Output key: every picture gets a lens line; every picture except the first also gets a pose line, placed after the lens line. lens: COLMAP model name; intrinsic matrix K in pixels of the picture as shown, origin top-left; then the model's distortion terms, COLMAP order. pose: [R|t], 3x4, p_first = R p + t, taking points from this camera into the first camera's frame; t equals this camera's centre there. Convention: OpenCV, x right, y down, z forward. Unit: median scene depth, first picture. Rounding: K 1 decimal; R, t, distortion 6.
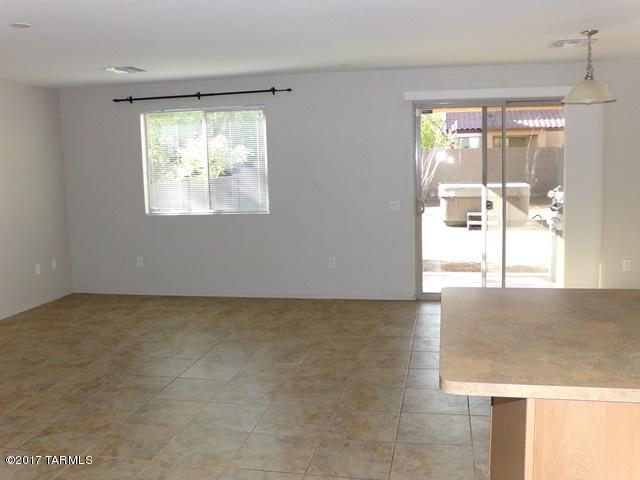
lens RADIAL K [[612.3, 0, 302.4], [0, 612.3, 238.7], [0, 0, 1]] dist [-0.179425, 0.235531]
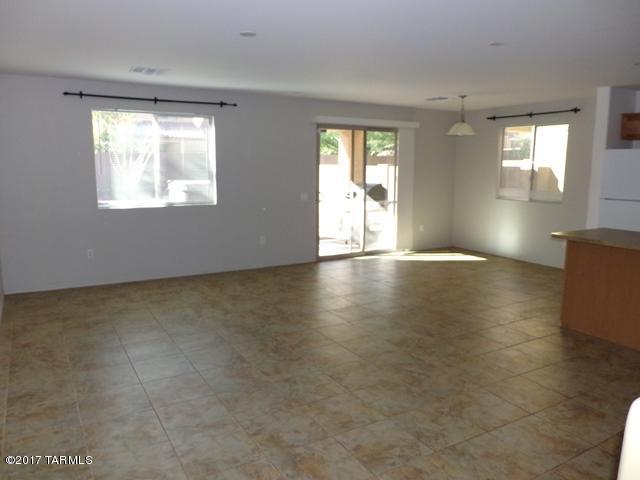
lens RADIAL K [[490.1, 0, 310.6], [0, 490.1, 230.3], [0, 0, 1]] dist [-0.029302, 0.008203]
pose [[0.743776, -0.058883, 0.665830, -0.595506], [0.052418, 0.998183, 0.029720, -0.008147], [-0.666371, 0.012797, 0.745511, 0.142501]]
